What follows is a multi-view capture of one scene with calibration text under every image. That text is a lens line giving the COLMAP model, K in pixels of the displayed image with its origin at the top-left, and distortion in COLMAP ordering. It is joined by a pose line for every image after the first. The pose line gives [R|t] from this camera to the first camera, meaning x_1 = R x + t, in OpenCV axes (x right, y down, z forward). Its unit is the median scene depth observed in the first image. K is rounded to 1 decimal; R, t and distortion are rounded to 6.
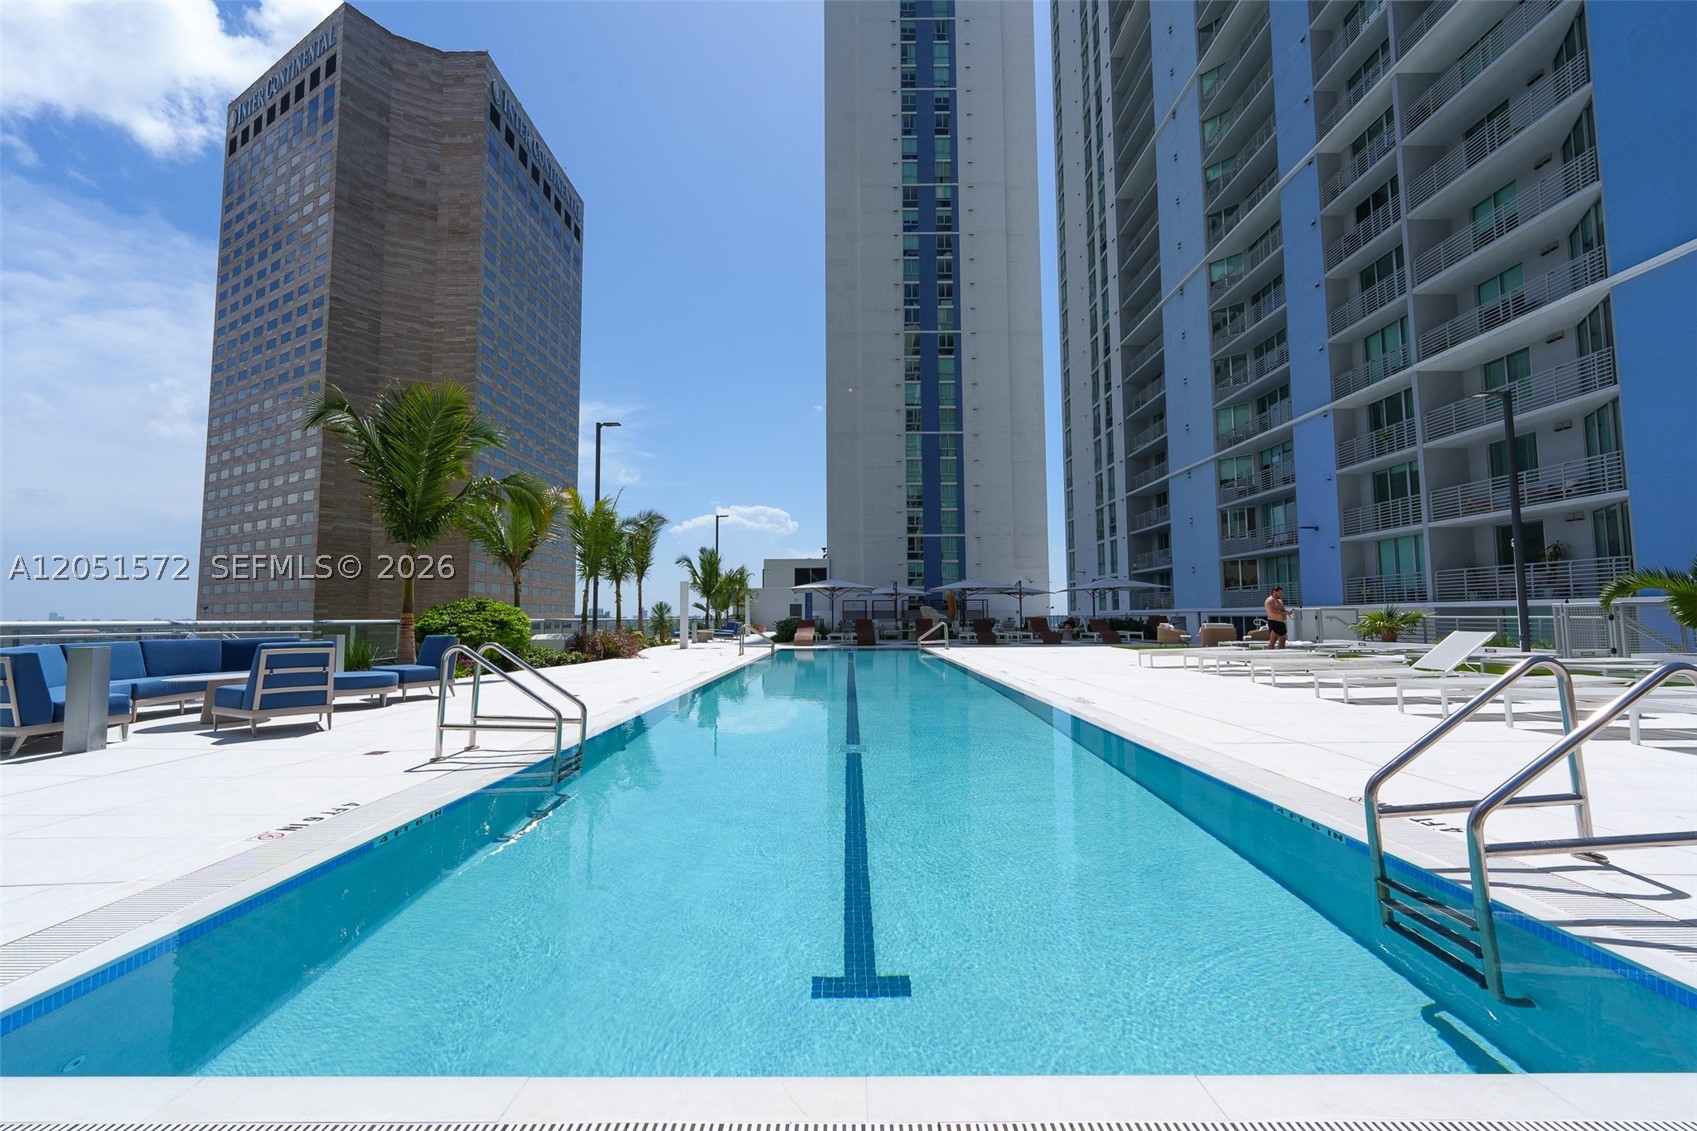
lens RADIAL K [[679.4, 0, 848.5], [0, 679.4, 565.5], [0, 0, 1]] dist [-0.001216, -0.000487]
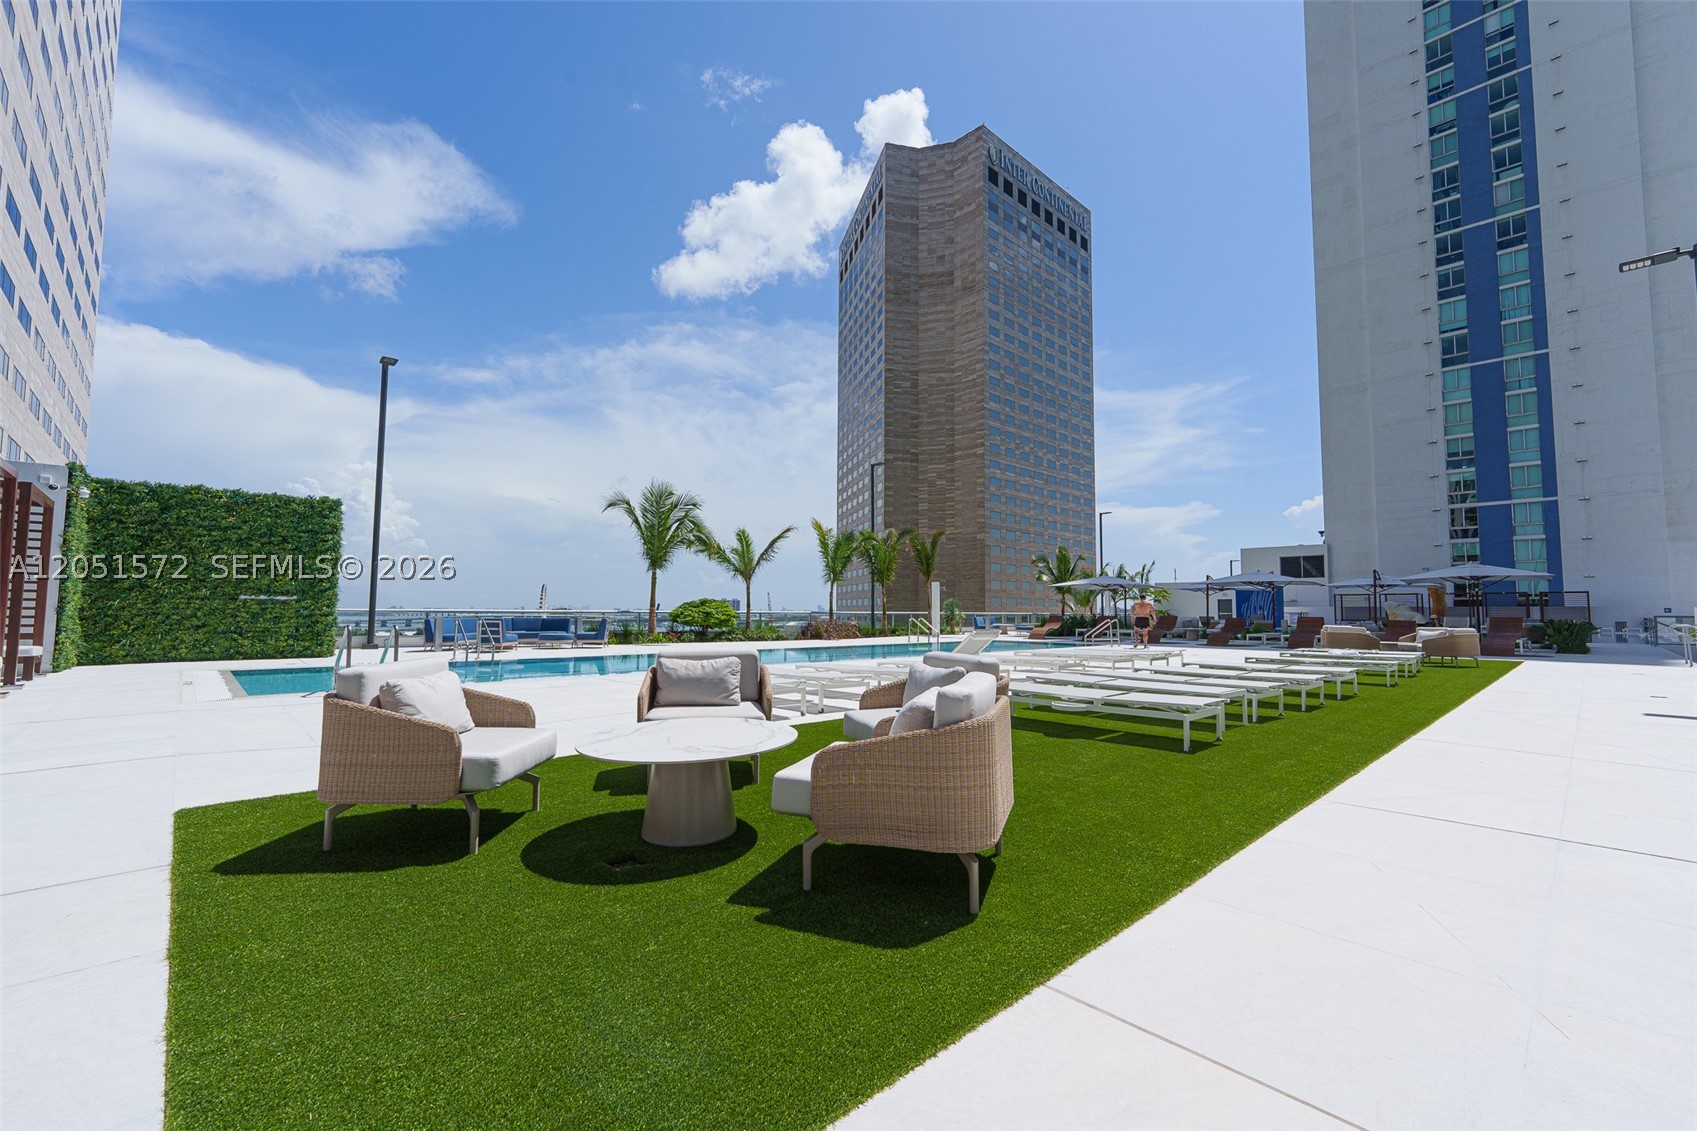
lens RADIAL K [[696.4, 0, 885.3], [0, 696.4, 565.2], [0, 0, 1]] dist [-0.002192, -0.000819]
pose [[0.711295, -0.036545, -0.701943, 0.170765], [0.044009, 0.999004, -0.007416, -0.001301], [0.701515, -0.025617, 0.712194, 0.014879]]
